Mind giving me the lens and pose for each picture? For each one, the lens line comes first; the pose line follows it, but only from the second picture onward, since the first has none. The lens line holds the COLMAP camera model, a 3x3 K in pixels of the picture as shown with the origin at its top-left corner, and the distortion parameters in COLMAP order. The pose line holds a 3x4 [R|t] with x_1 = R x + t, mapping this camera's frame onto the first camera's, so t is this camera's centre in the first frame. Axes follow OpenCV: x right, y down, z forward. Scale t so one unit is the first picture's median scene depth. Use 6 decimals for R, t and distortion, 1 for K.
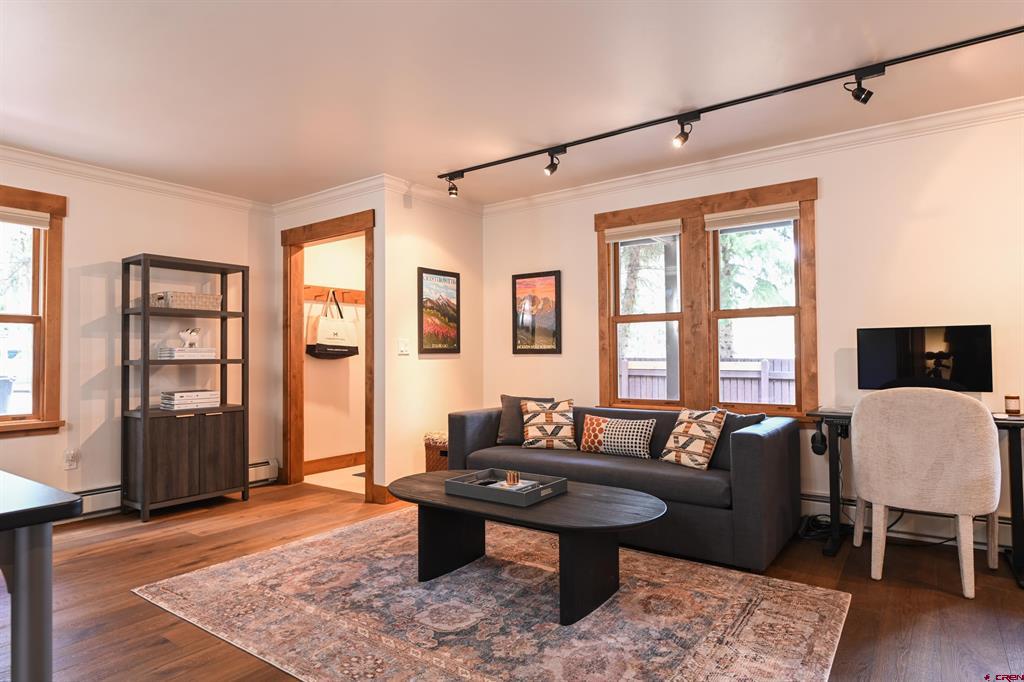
lens RADIAL K [[585.1, 0, 511.2], [0, 585.1, 336.1], [0, 0, 1]] dist [-0.008185, -0.000358]
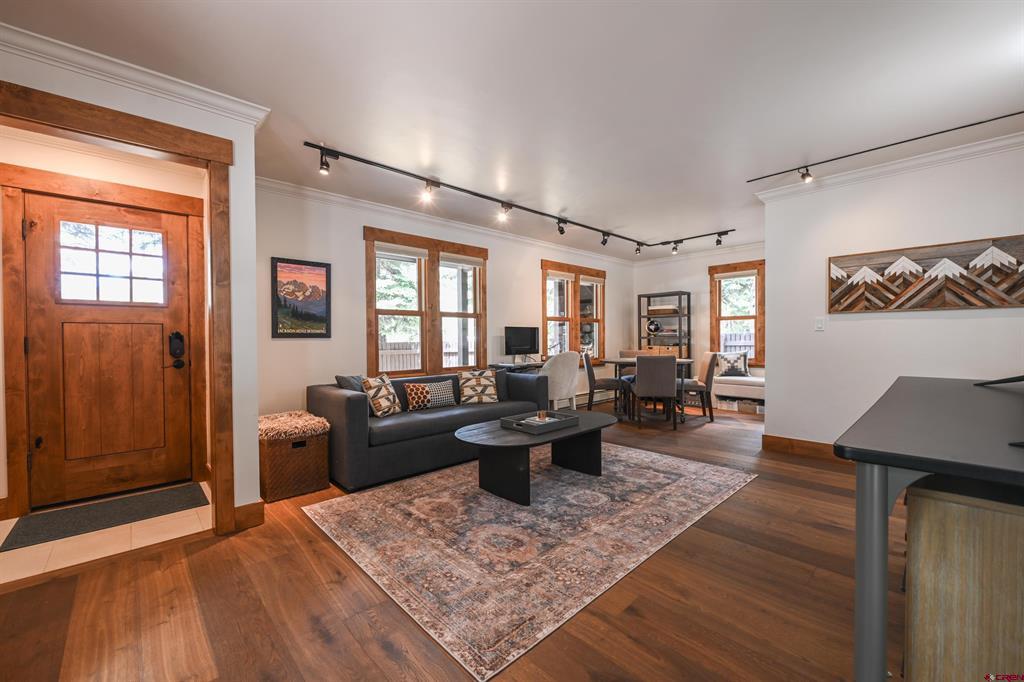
lens RADIAL K [[407.9, 0, 514.3], [0, 407.9, 342.5], [0, 0, 1]] dist [-0.016112, 0.000084]
pose [[0.183037, -0.003870, 0.983098, -0.895142], [-0.028827, 0.999541, 0.009301, 0.031065], [-0.982683, -0.030042, 0.182841, 0.723522]]
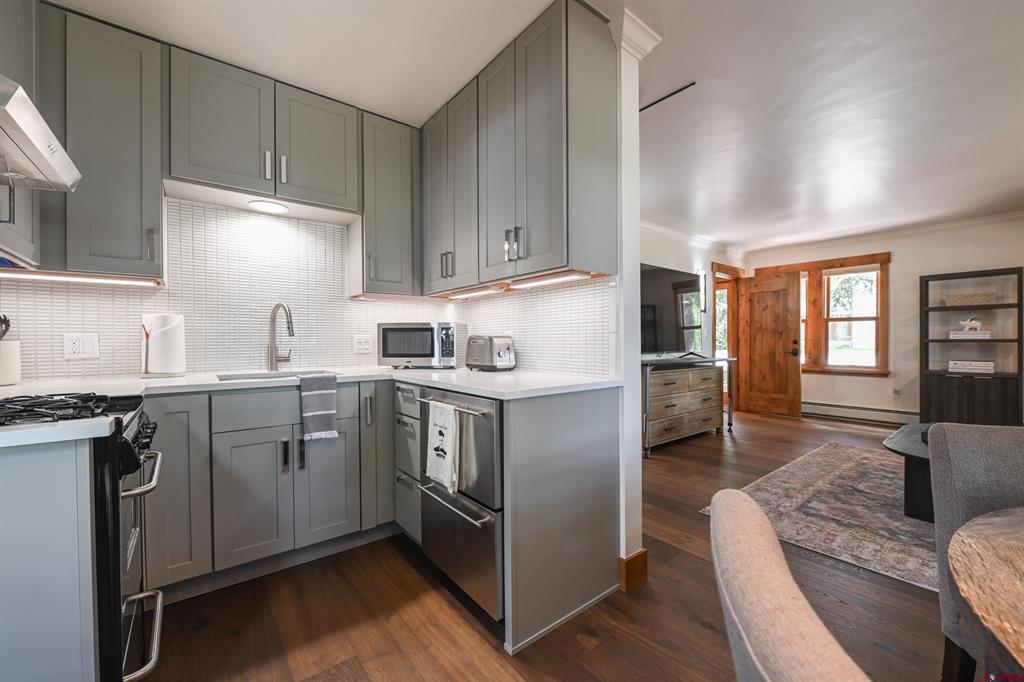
lens RADIAL K [[407.9, 0, 511.0], [0, 407.9, 341.2], [0, 0, 1]] dist [-0.016112, 0.000084]
pose [[-0.275743, 0.012154, -0.961155, 0.964412], [0.044224, 0.999022, -0.000054, -0.007975], [0.960214, -0.042521, -0.276010, 0.212552]]
